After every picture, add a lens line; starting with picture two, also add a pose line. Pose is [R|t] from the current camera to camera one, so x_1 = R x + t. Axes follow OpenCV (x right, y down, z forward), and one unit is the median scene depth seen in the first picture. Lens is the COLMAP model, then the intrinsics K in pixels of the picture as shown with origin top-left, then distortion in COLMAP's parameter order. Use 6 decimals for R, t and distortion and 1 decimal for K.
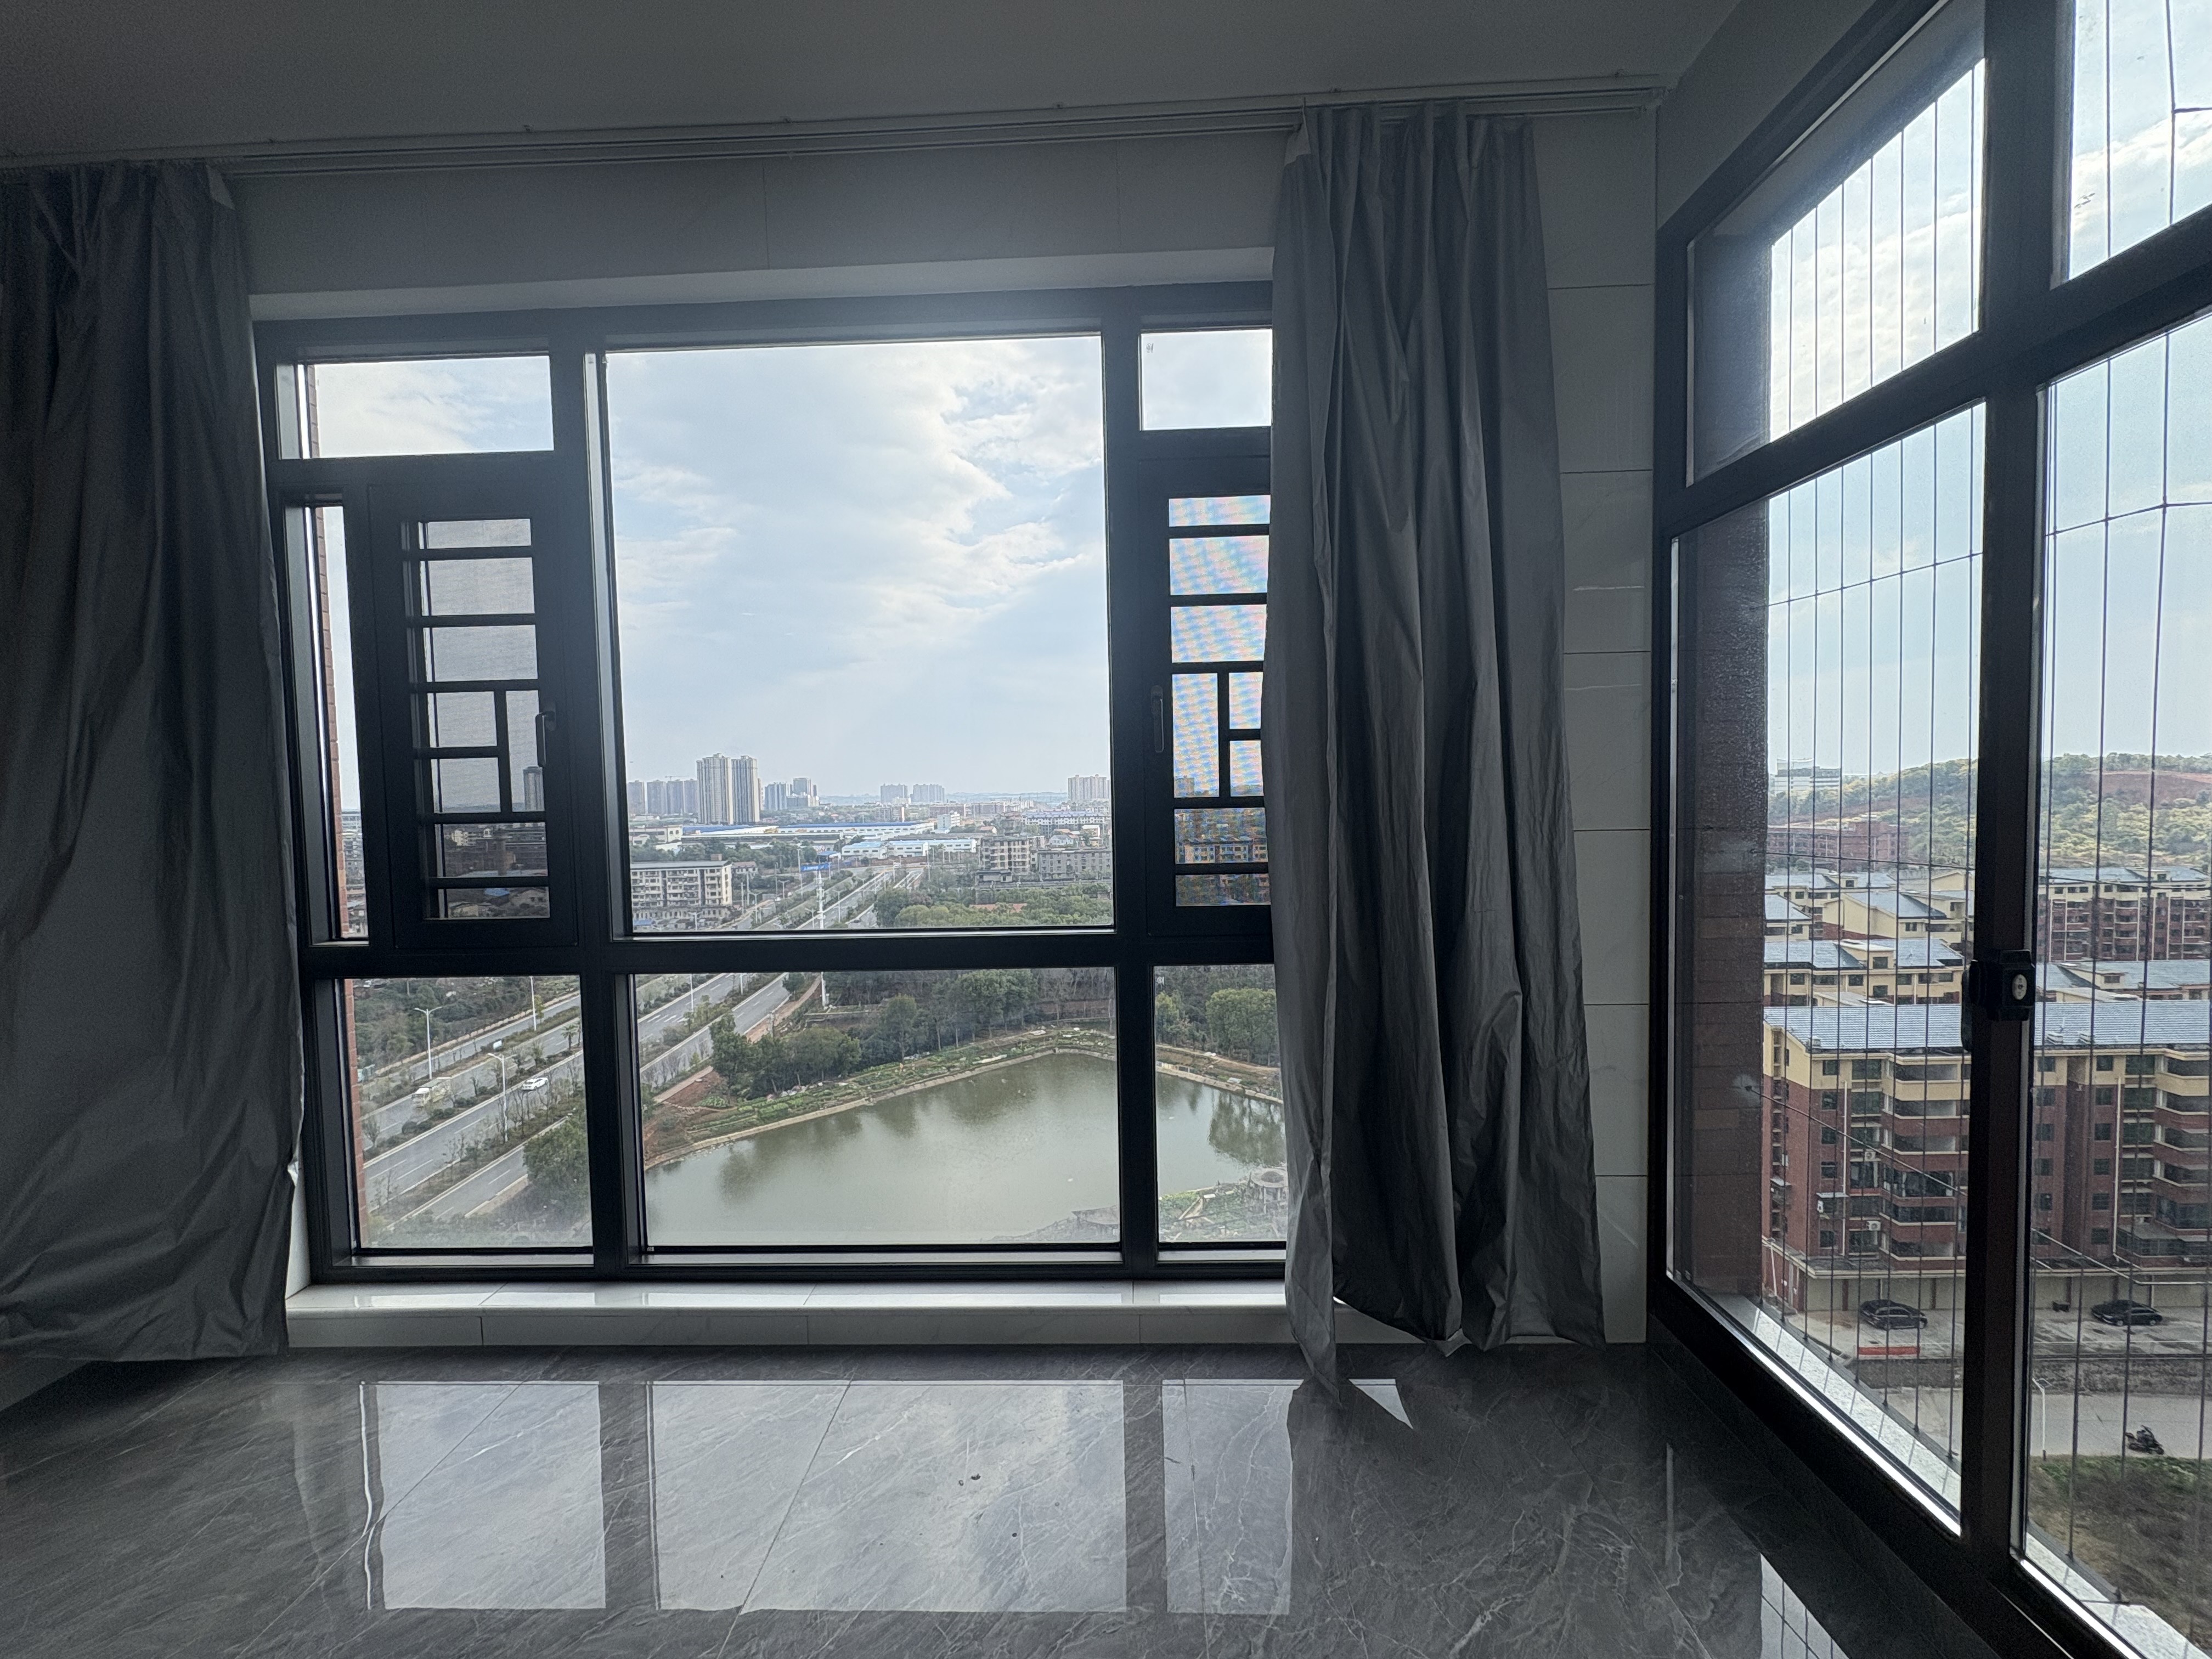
lens RADIAL K [[887.1, 0, 1102.2], [0, 887.1, 829.0], [0, 0, 1]] dist [-0.000084, -0.000005]
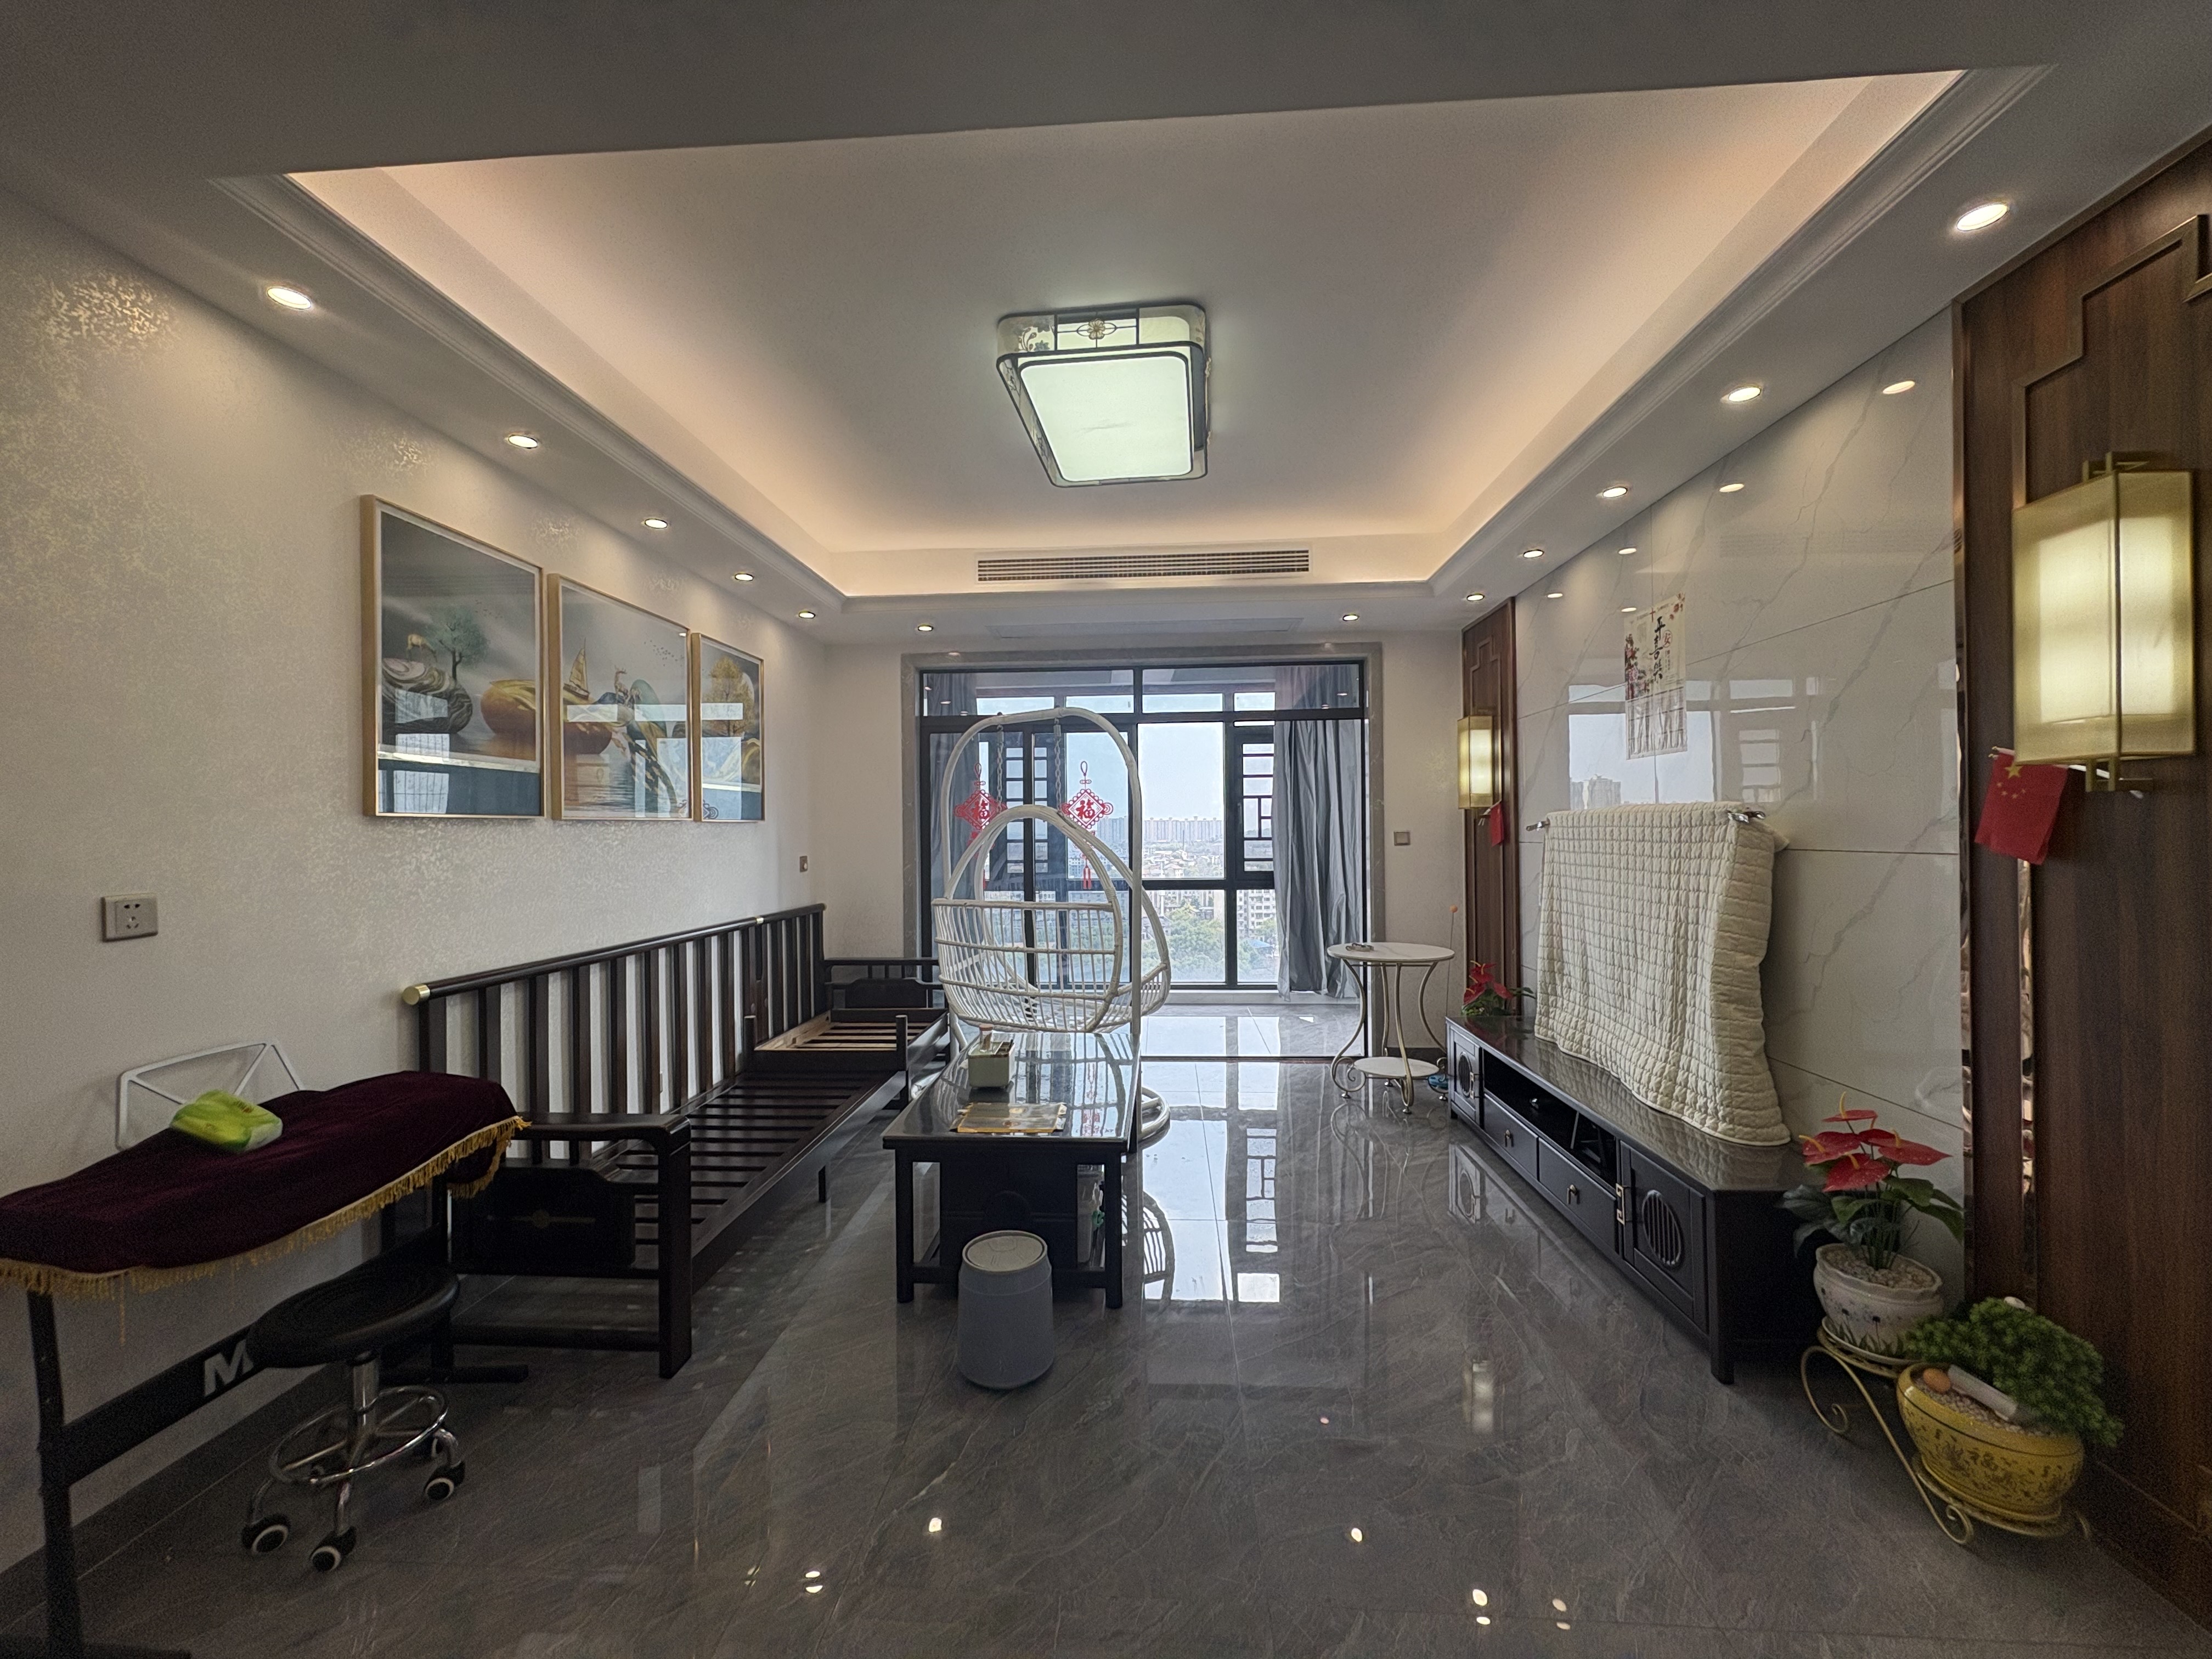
lens RADIAL K [[887.1, 0, 1105.6], [0, 887.1, 832.0], [0, 0, 1]] dist [-0.000084, -0.000005]
pose [[0.998314, 0.011305, -0.056936, -0.234526], [-0.013772, 0.998975, -0.043117, 0.090700], [0.056390, 0.043829, 0.997446, -2.218298]]
